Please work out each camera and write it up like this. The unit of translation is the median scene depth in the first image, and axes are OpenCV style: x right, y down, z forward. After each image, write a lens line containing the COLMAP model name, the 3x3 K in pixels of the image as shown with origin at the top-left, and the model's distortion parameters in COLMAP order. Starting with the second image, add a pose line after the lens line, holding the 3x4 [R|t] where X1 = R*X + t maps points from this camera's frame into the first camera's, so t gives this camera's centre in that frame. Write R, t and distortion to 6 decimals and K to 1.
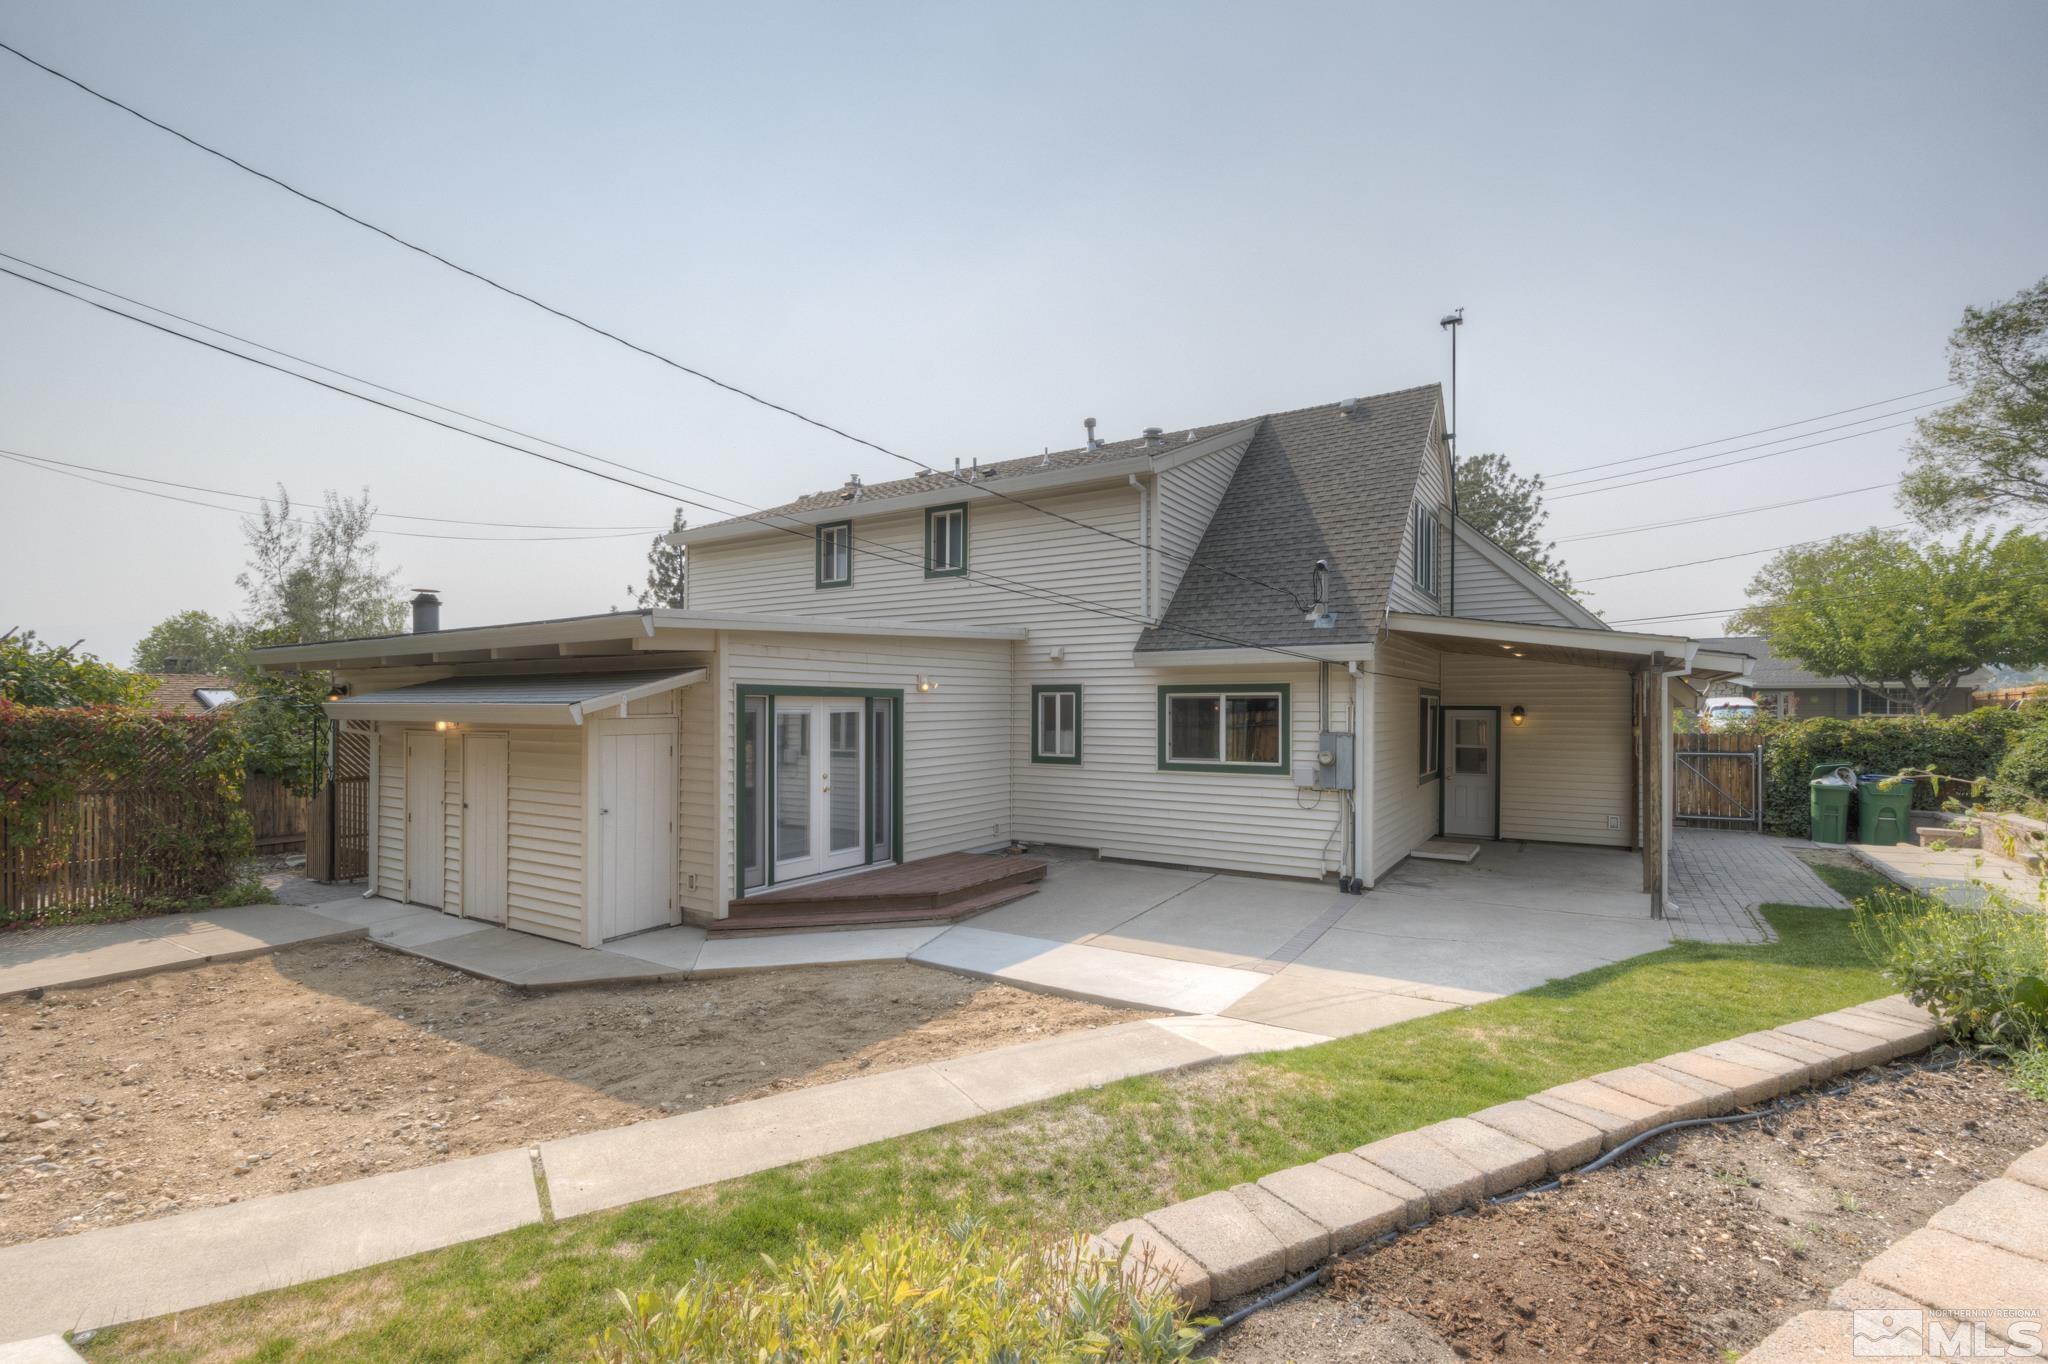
lens RADIAL K [[918.0, 0, 1015.9], [0, 918.0, 687.7], [0, 0, 1]] dist [-0.000475, -0.000150]
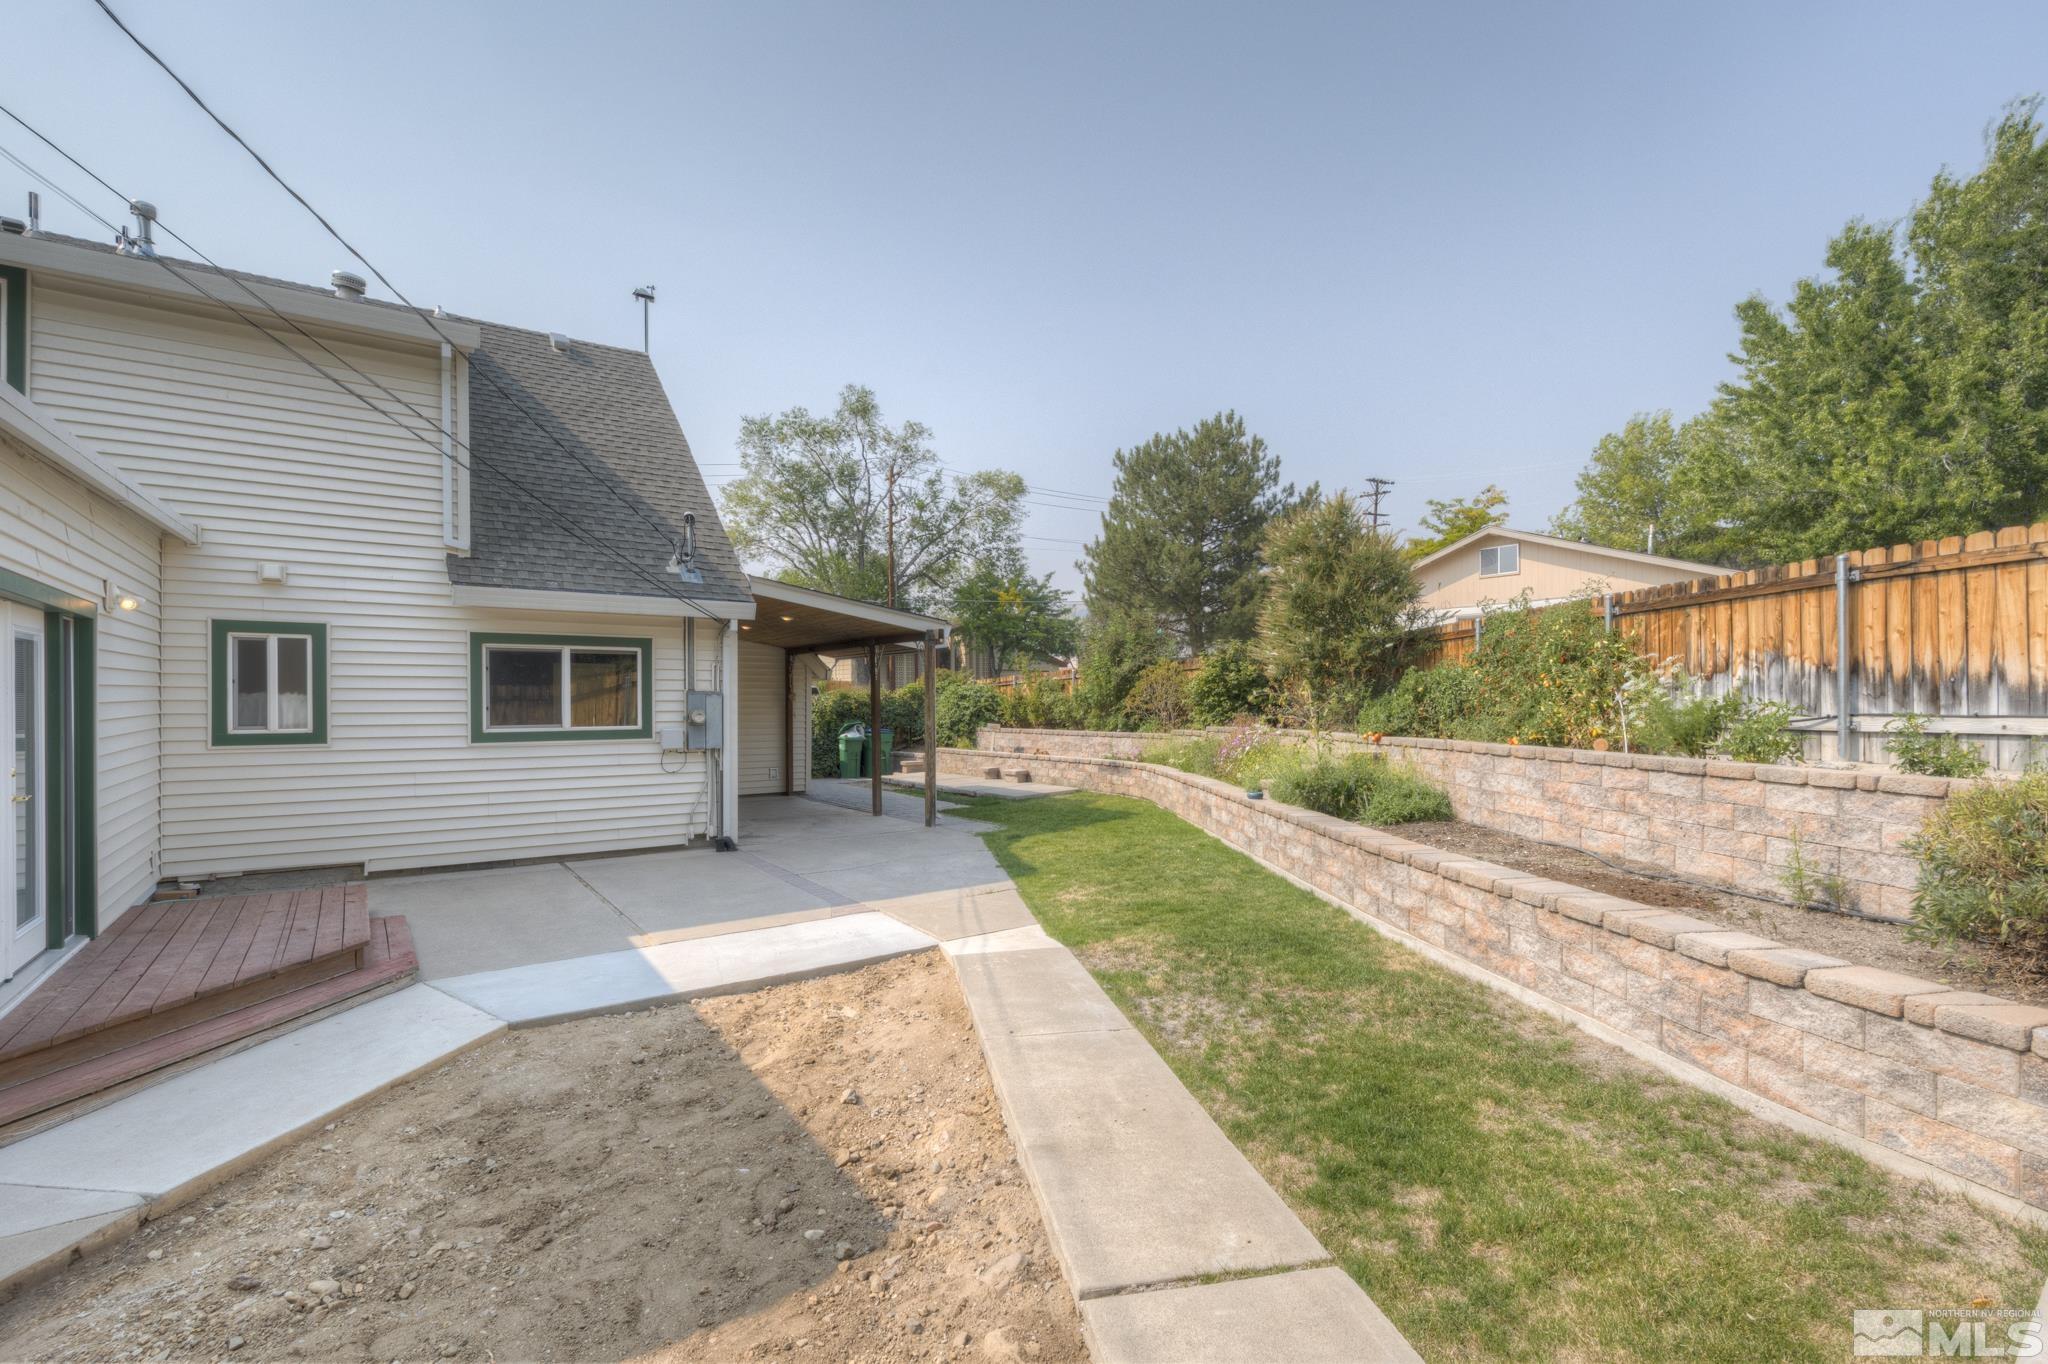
lens RADIAL K [[918.0, 0, 1017.2], [0, 918.0, 691.8], [0, 0, 1]] dist [-0.000475, -0.000150]
pose [[0.356618, 0.008595, 0.934211, -0.436046], [-0.017077, 0.999851, -0.002680, 0.045654], [-0.934094, -0.014998, 0.356711, 0.335202]]
